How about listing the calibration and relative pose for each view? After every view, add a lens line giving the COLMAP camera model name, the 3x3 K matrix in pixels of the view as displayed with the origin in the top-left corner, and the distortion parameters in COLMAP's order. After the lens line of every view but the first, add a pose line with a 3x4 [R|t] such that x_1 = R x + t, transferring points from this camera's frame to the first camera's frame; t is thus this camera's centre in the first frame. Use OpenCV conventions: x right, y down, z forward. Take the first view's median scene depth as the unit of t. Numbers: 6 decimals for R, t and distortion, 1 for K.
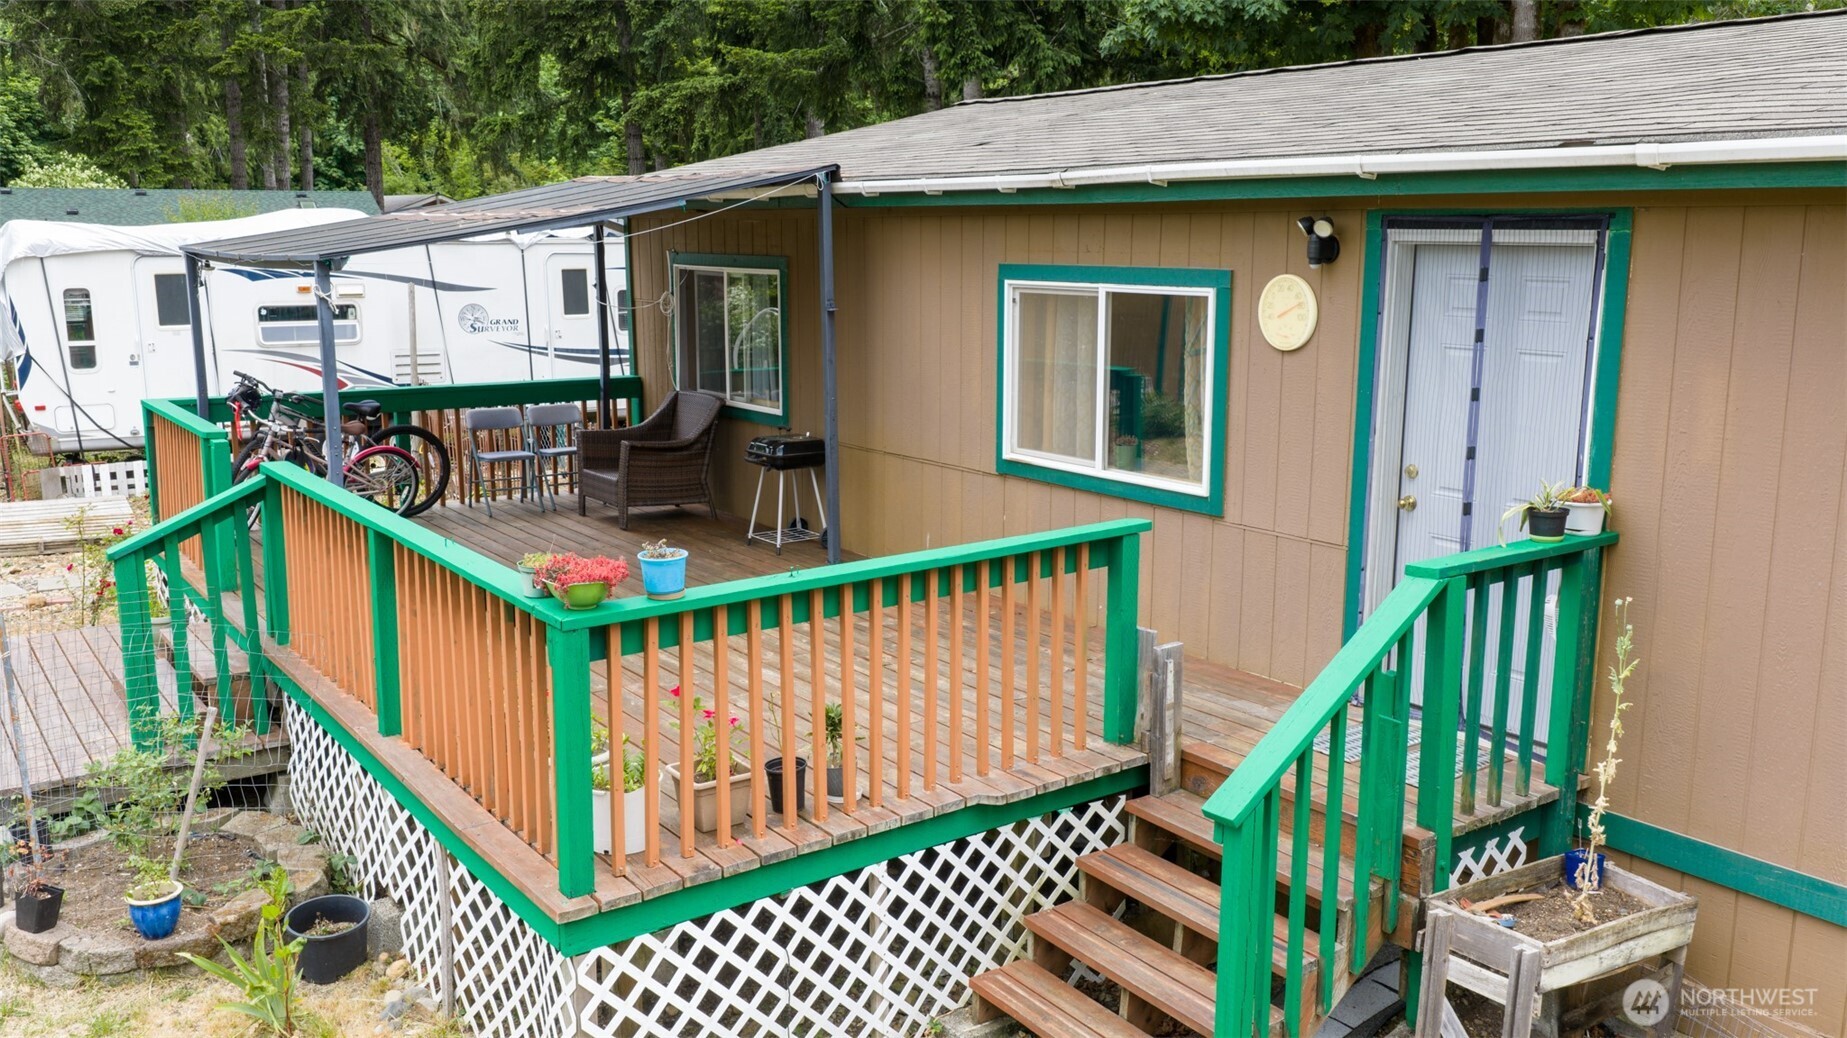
lens RADIAL K [[1534.4, 0, 923.5], [0, 1534.4, 519.0], [0, 0, 1]] dist [0.036845, -0.074061]
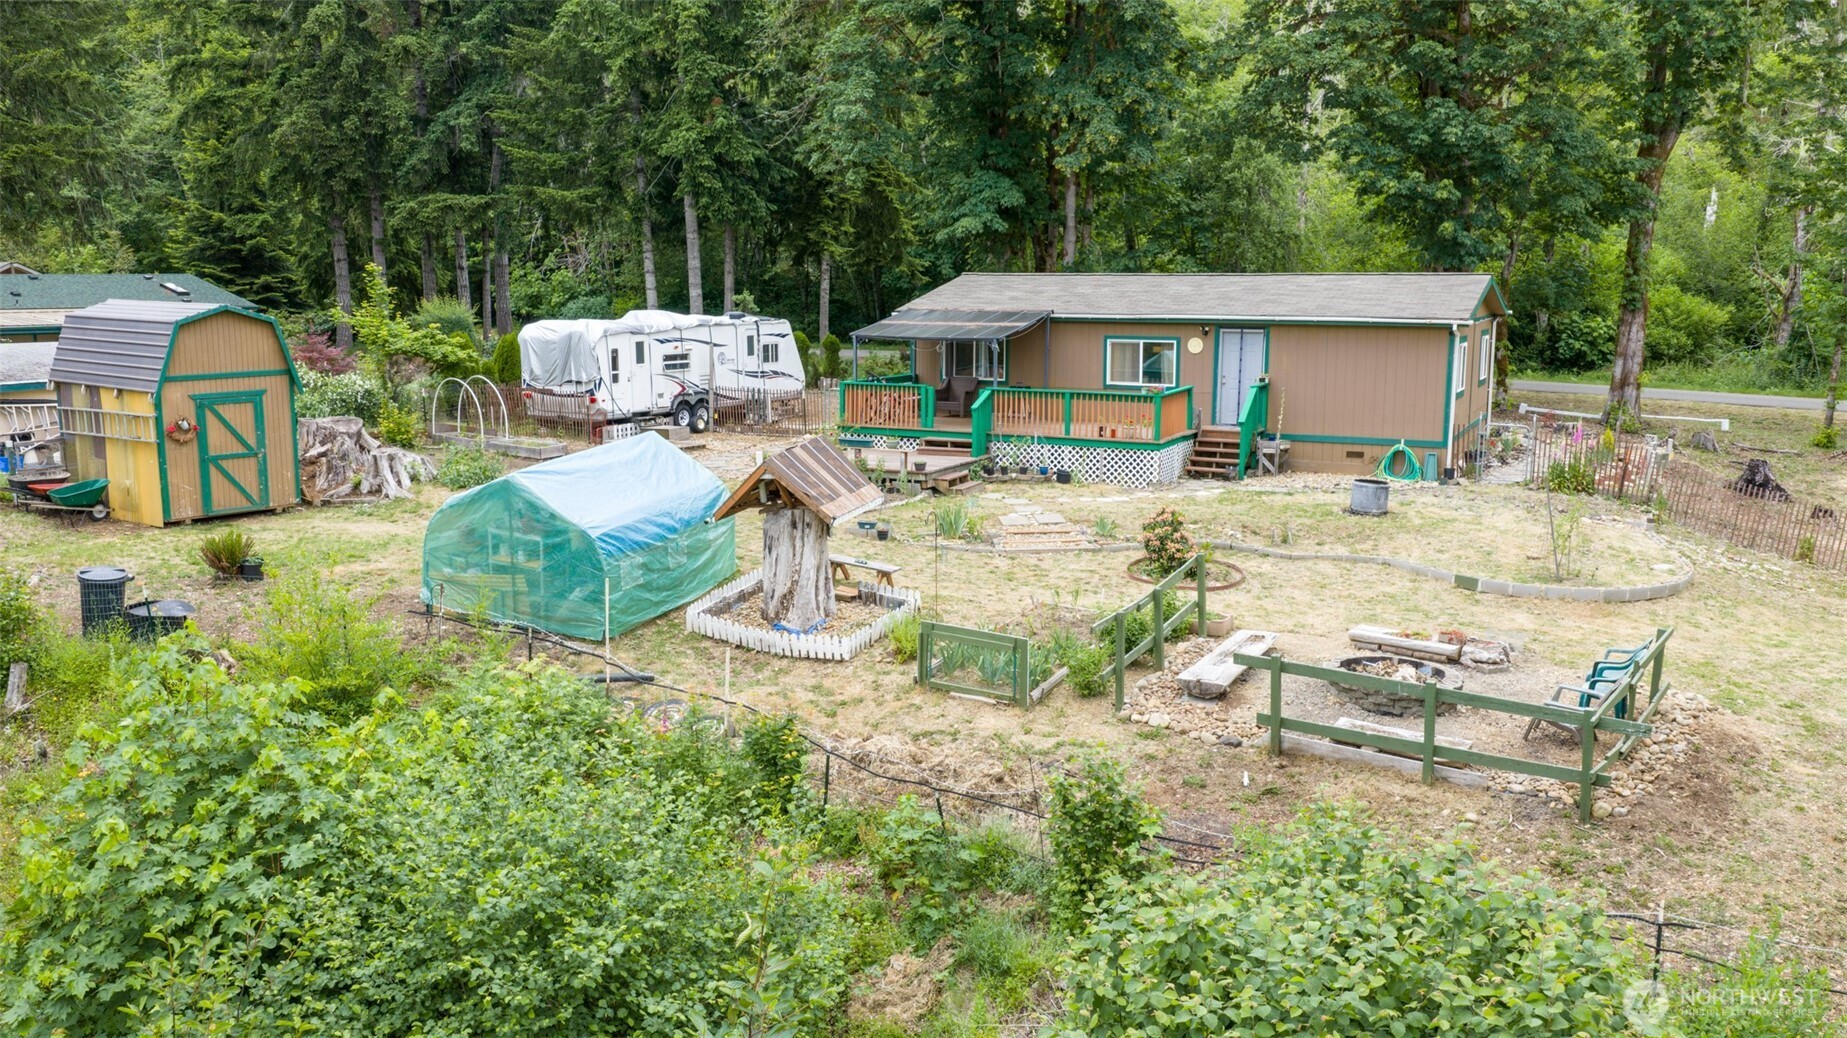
lens RADIAL K [[1534.4, 0, 923.5], [0, 1534.4, 519.0], [0, 0, 1]] dist [0.036845, -0.074061]
pose [[0.882327, -0.073679, 0.464834, -2.469766], [0.085900, 0.996291, -0.005133, 0.316460], [-0.462731, 0.044458, 0.885383, -2.514866]]
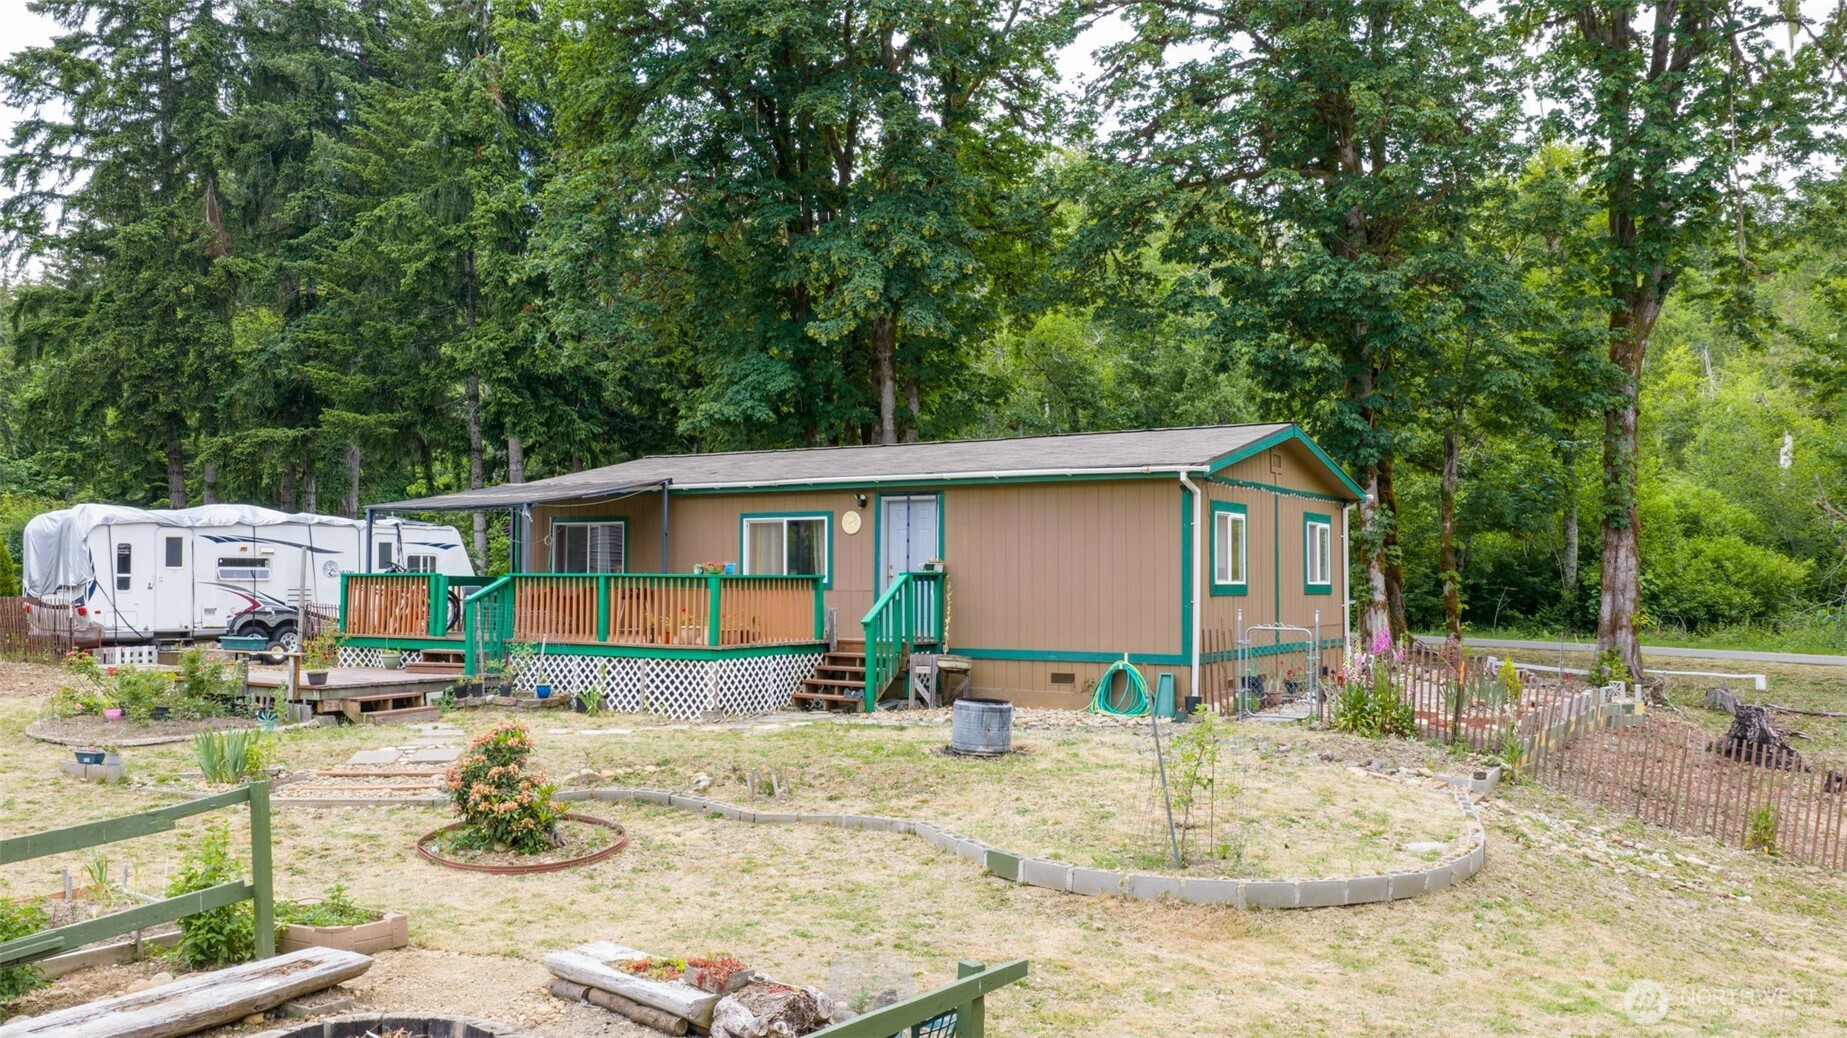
lens RADIAL K [[1534.4, 0, 923.5], [0, 1534.4, 519.0], [0, 0, 1]] dist [0.036845, -0.074061]
pose [[0.920299, 0.018581, 0.390775, -0.803595], [0.070406, 0.974697, -0.212155, 0.502554], [-0.384829, 0.222759, 0.895704, -1.778579]]
